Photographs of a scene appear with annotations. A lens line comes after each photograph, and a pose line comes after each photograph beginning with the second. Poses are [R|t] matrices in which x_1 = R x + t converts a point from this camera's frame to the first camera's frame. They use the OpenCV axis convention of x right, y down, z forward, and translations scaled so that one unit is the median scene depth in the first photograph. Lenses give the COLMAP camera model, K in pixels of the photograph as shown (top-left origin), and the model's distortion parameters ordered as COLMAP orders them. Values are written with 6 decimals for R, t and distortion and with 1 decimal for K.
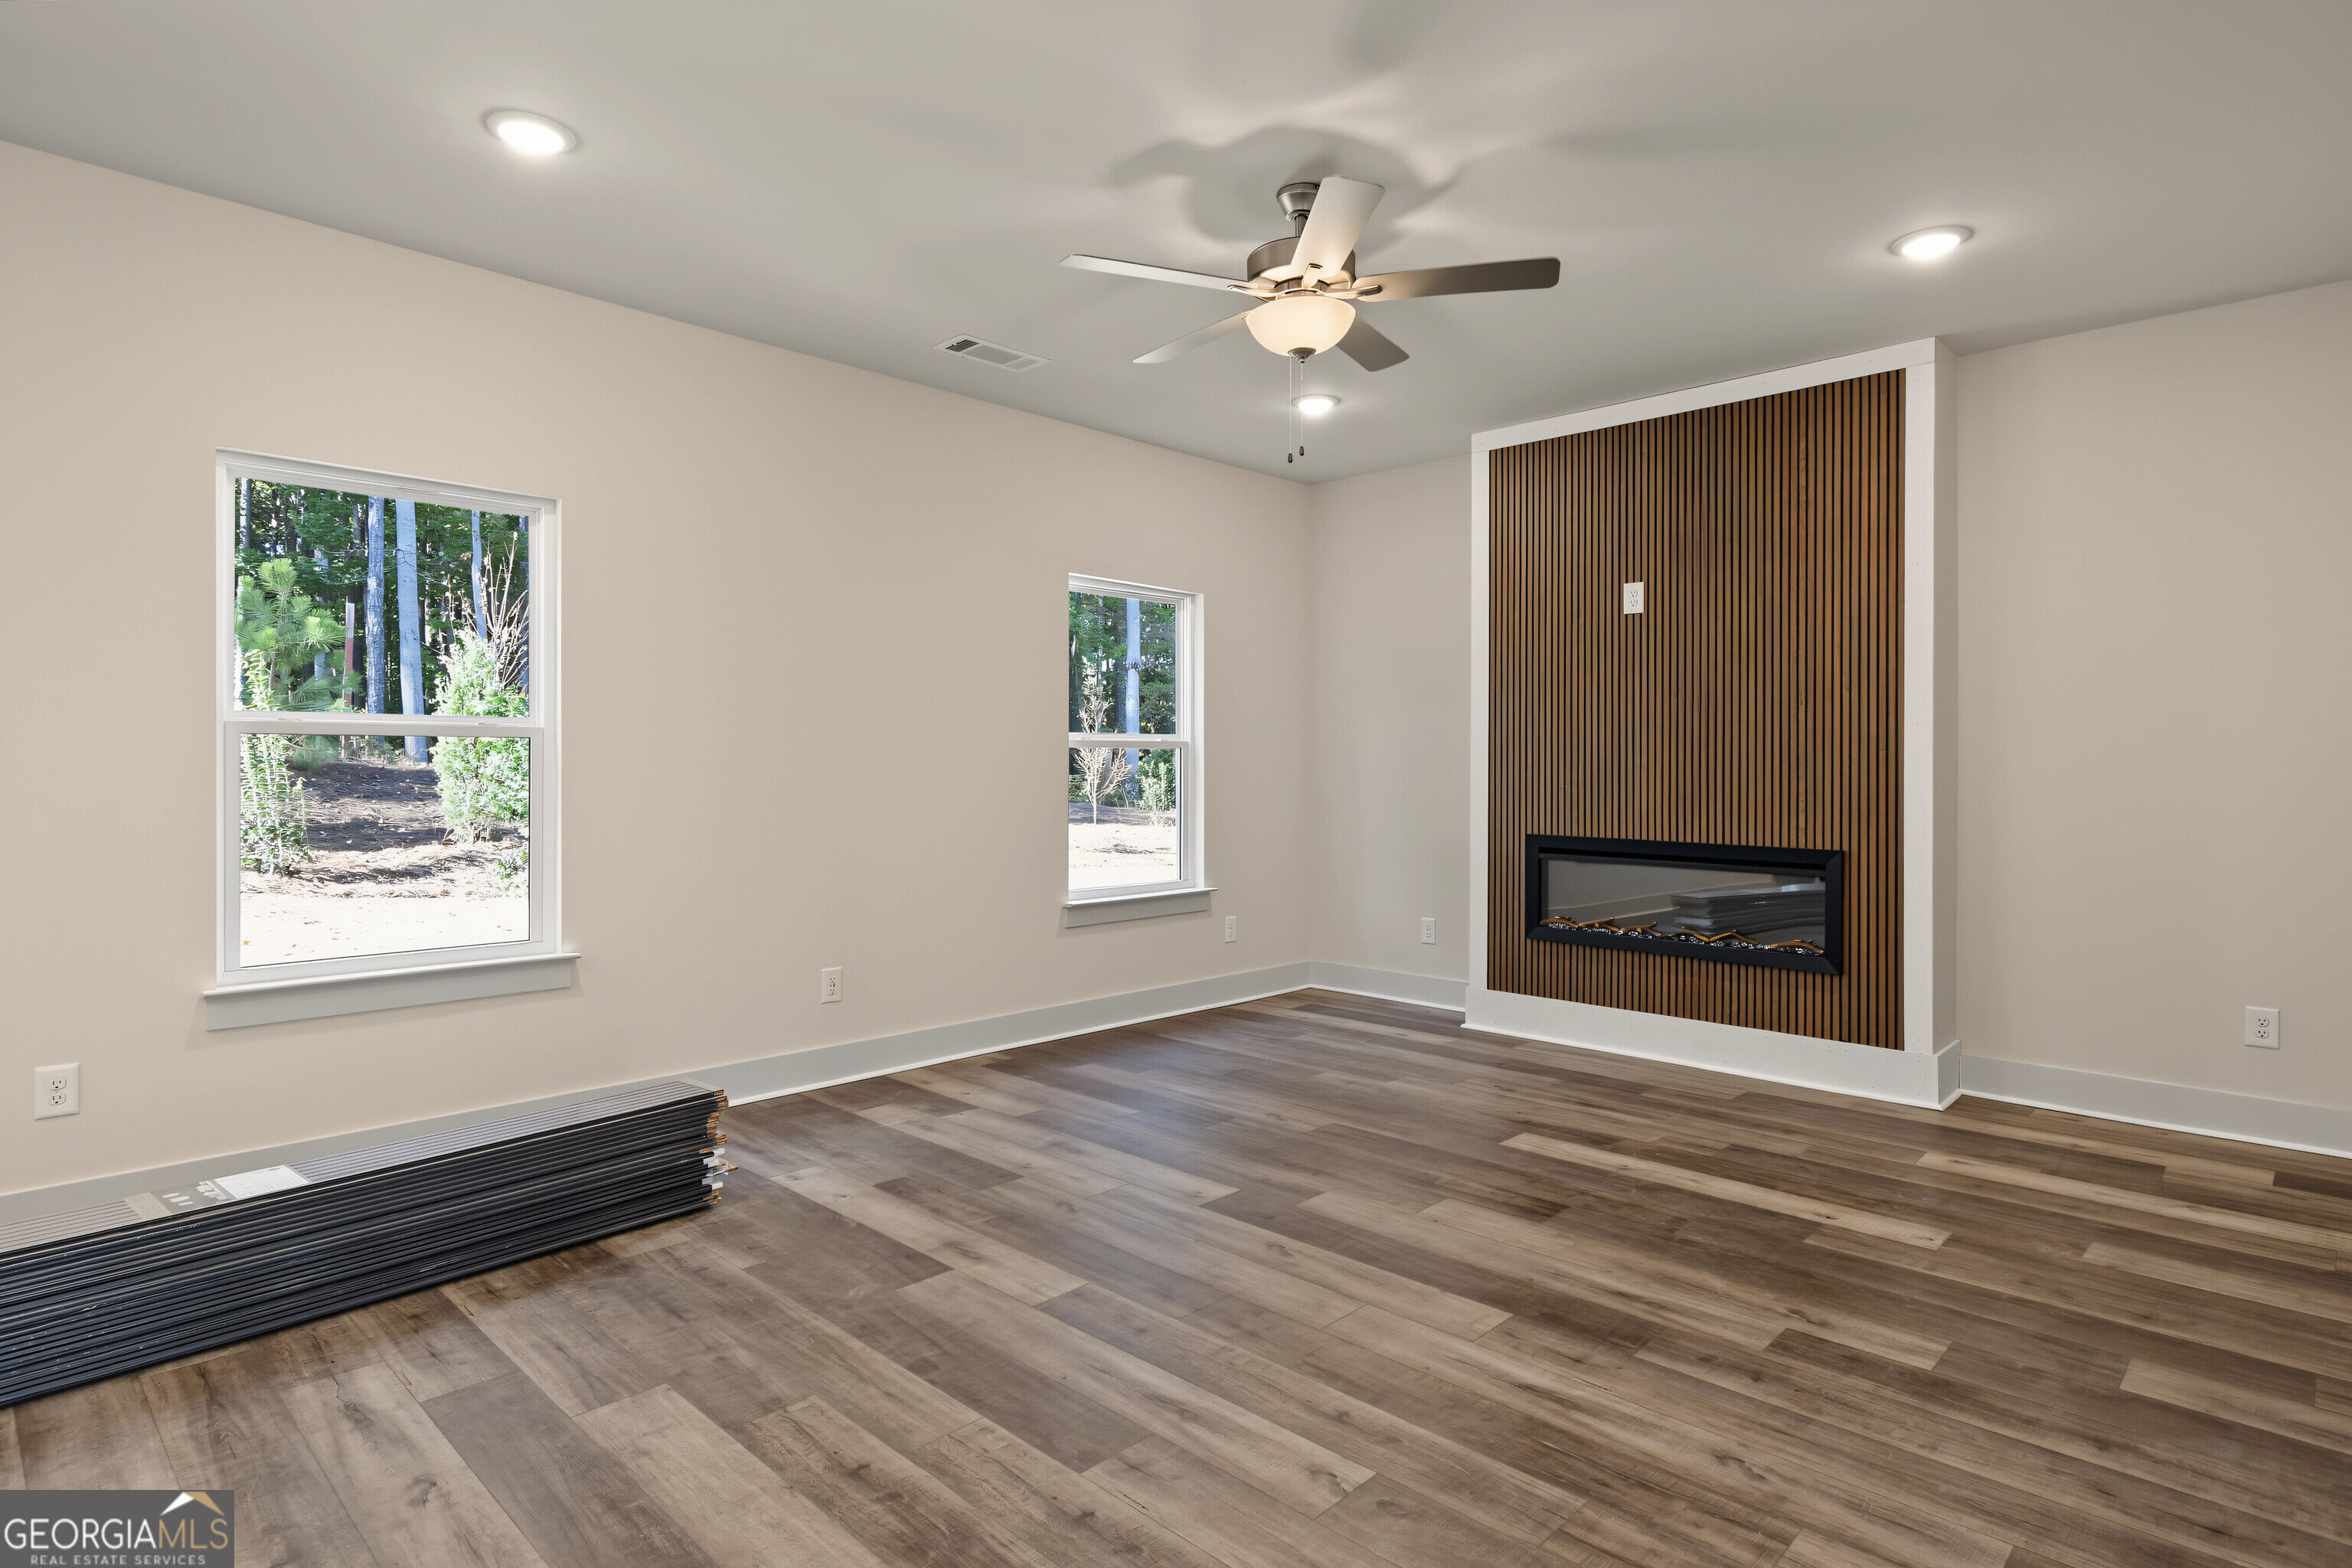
lens RADIAL K [[1241.1, 0, 1159.1], [0, 1241.1, 755.7], [0, 0, 1]] dist [0.002260, 0.000591]
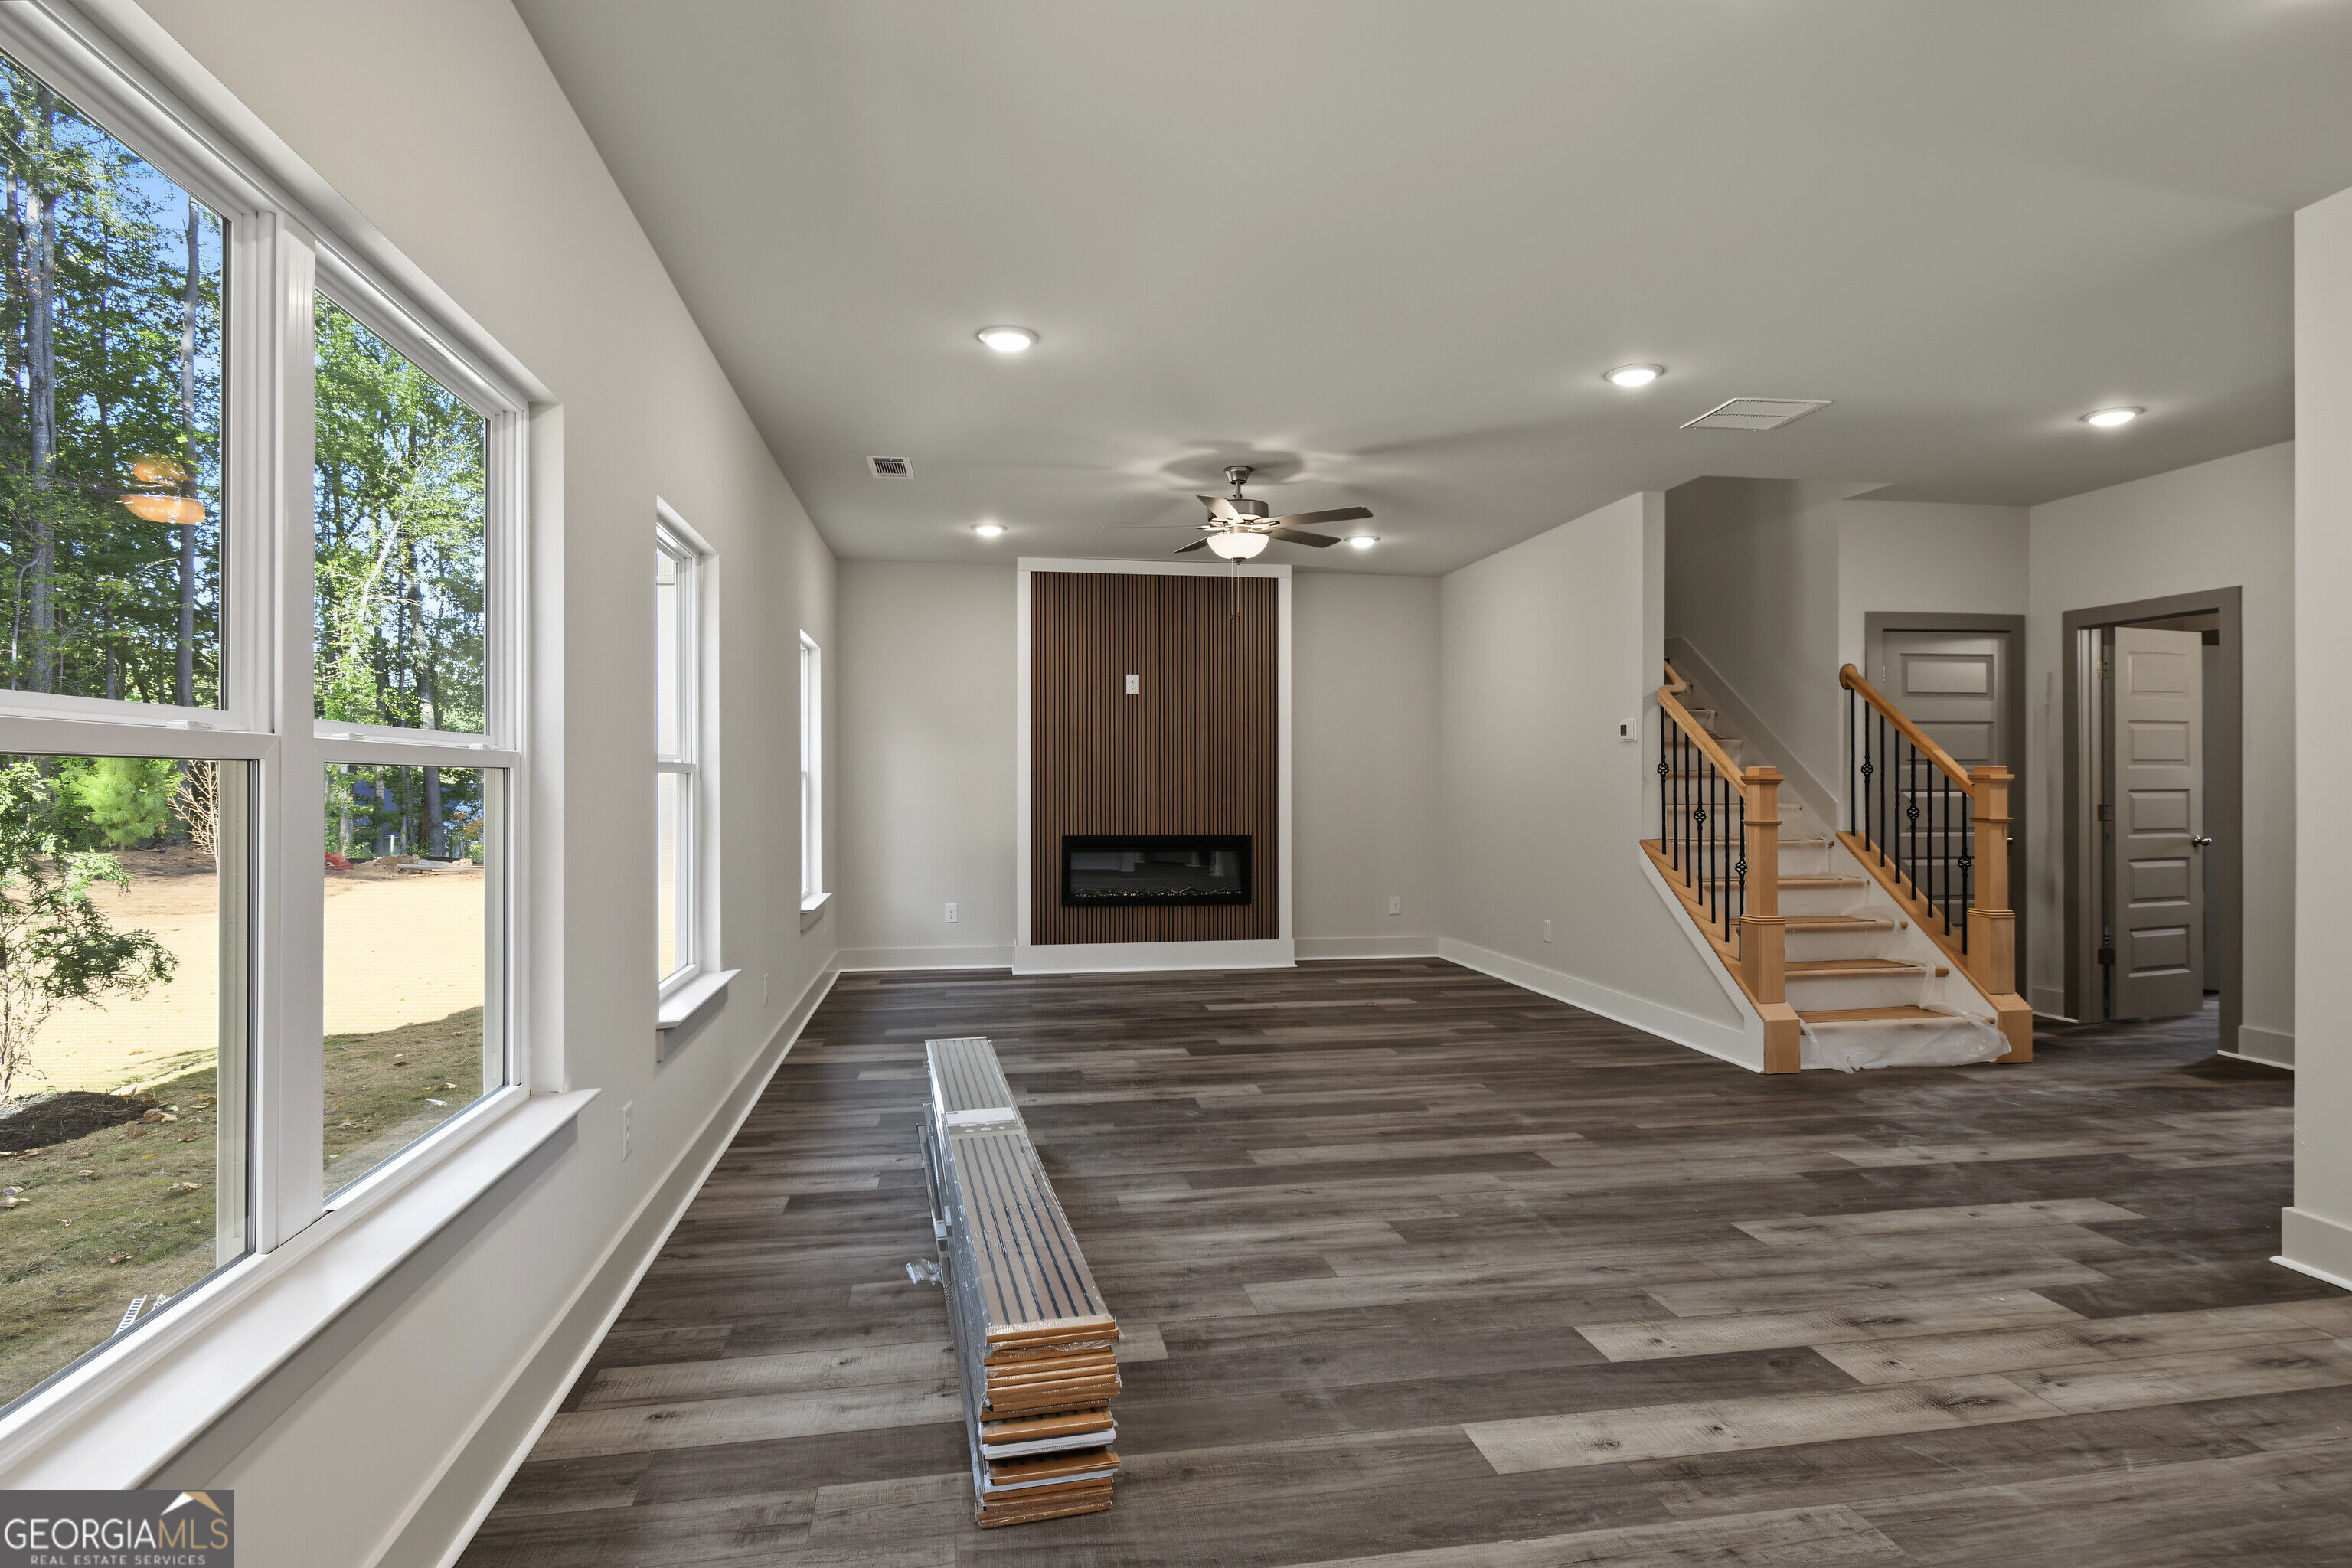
lens RADIAL K [[1226.5, 0, 1176.8], [0, 1226.5, 776.9], [0, 0, 1]] dist [-0.000004, -0.001921]
pose [[0.584601, -0.001318, 0.811320, -0.789395], [-0.001781, 0.999994, 0.002909, -0.011479], [-0.811319, -0.003146, 0.584596, 0.029483]]
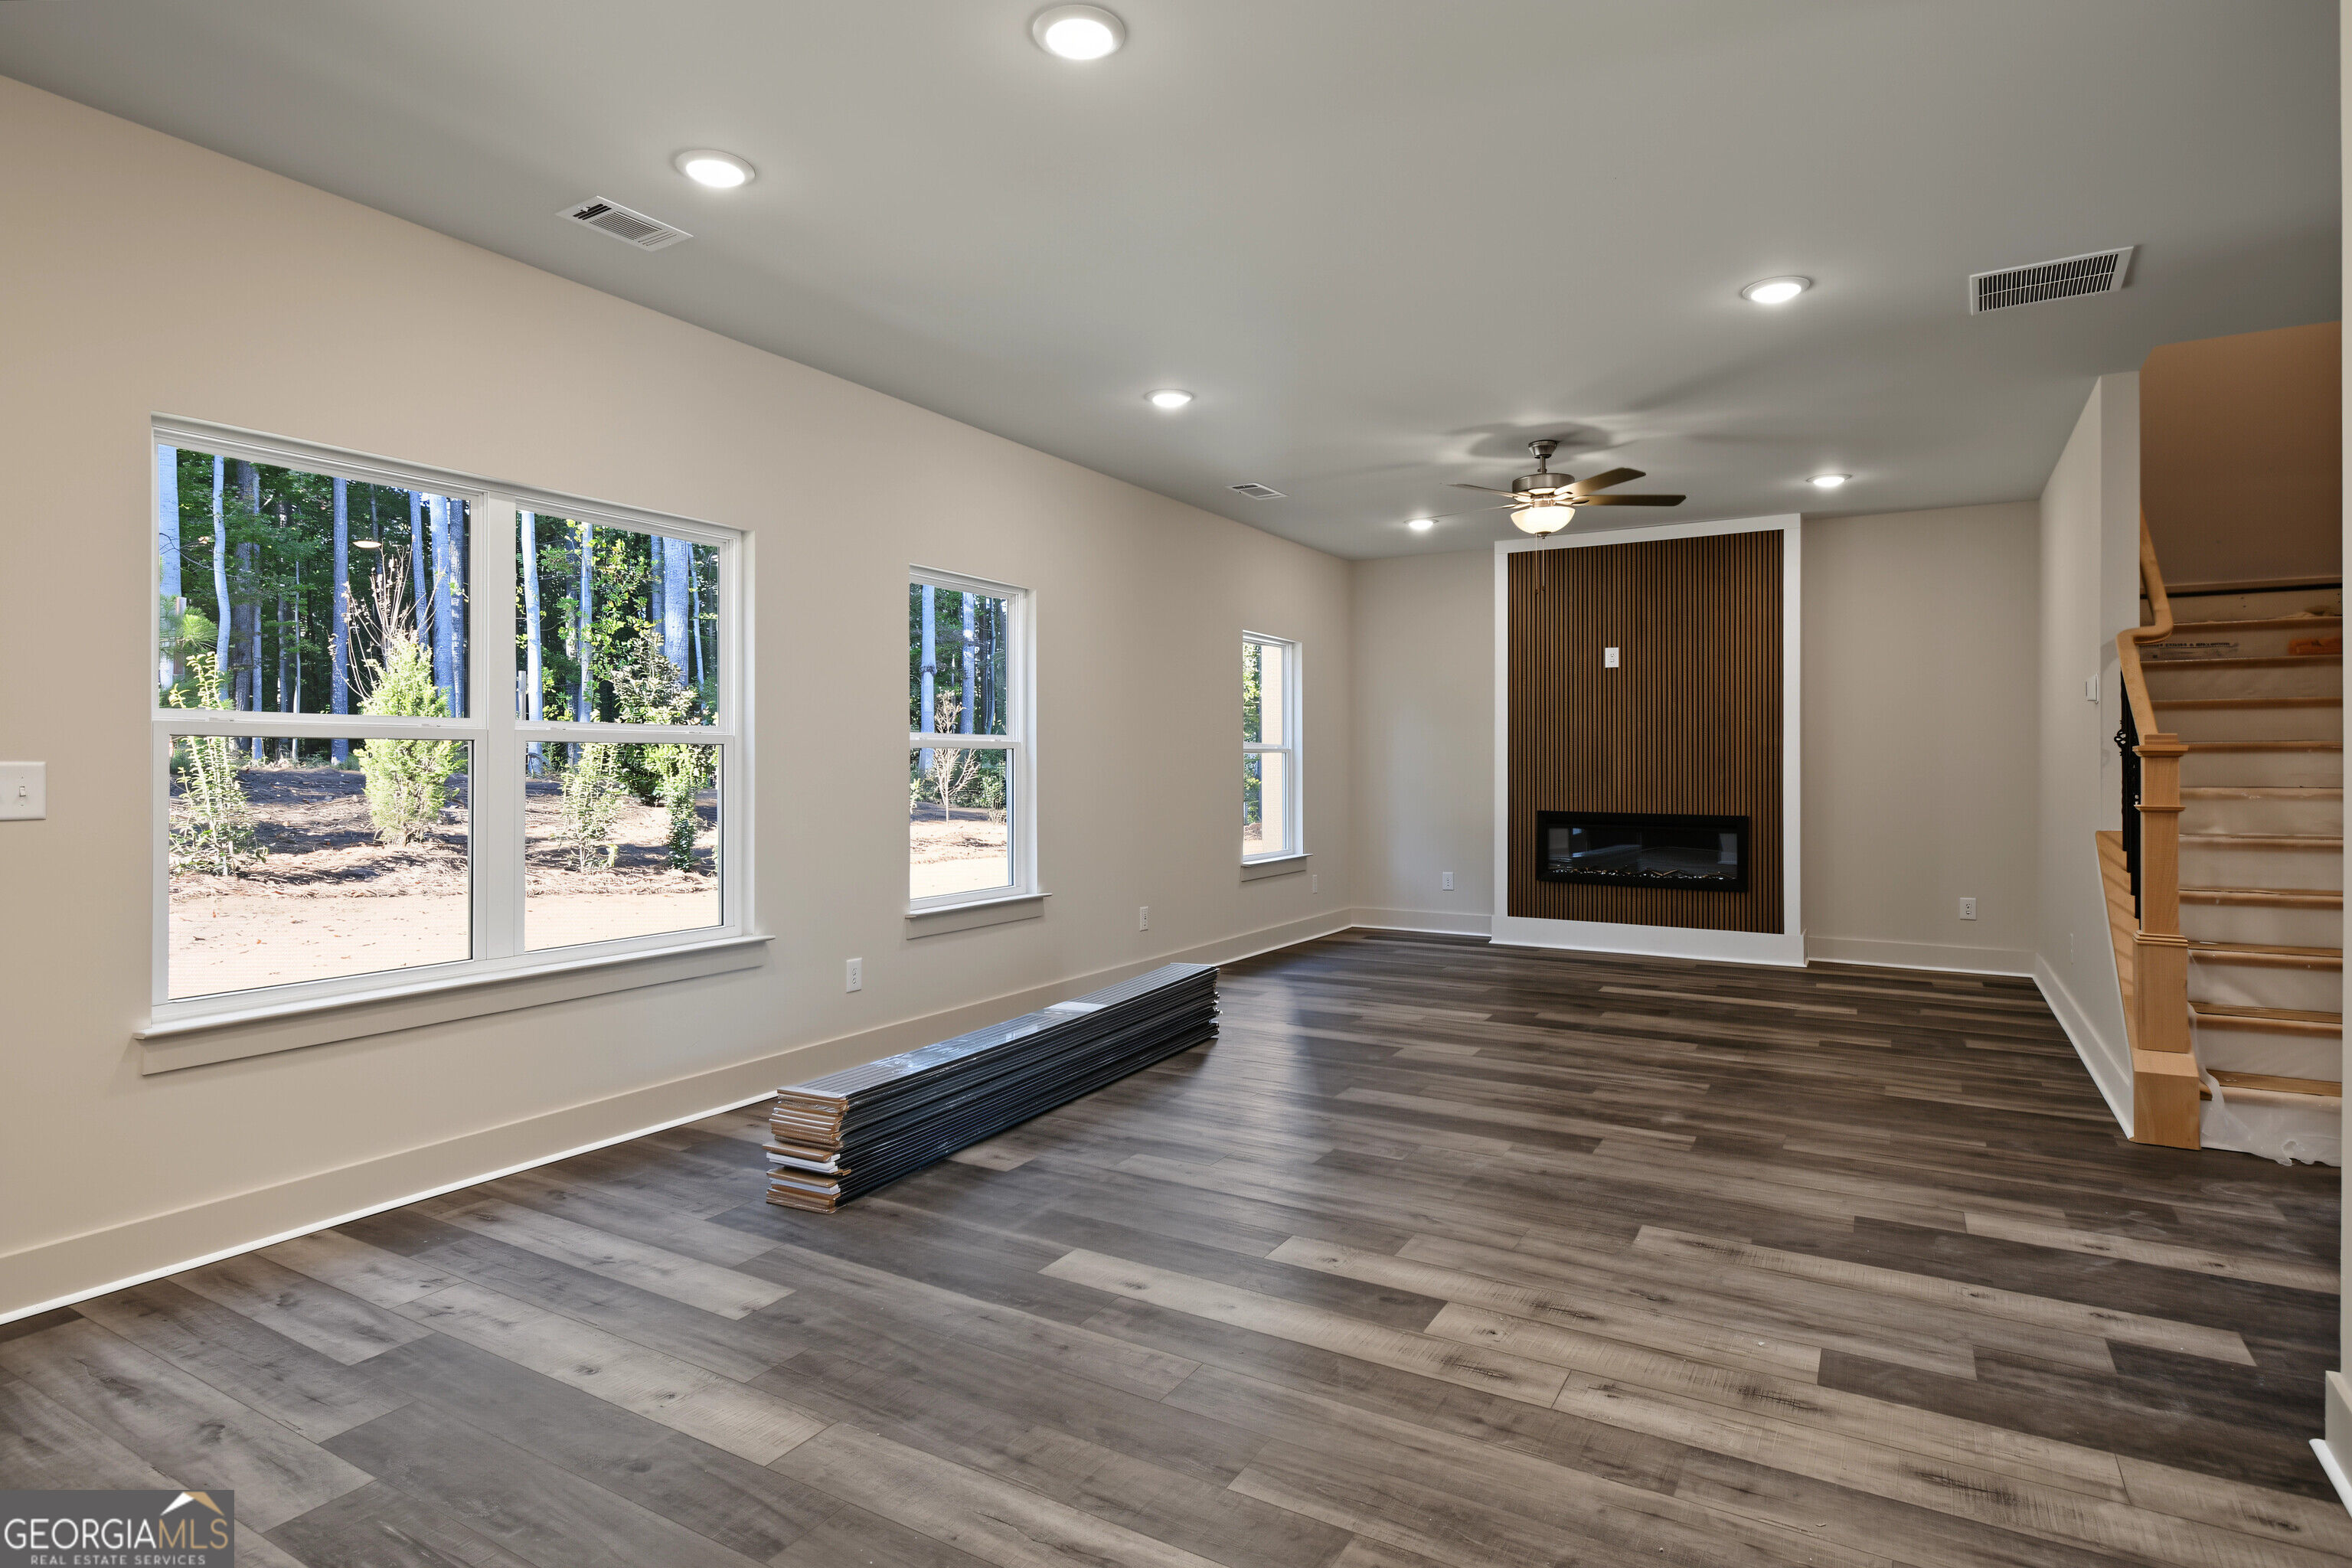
lens RADIAL K [[1241.1, 0, 1159.1], [0, 1241.1, 755.7], [0, 0, 1]] dist [0.002260, 0.000591]
pose [[0.972858, -0.001900, 0.231396, -0.482646], [0.001640, 0.999998, 0.001316, -0.006495], [-0.231398, -0.000901, 0.972859, -0.346958]]
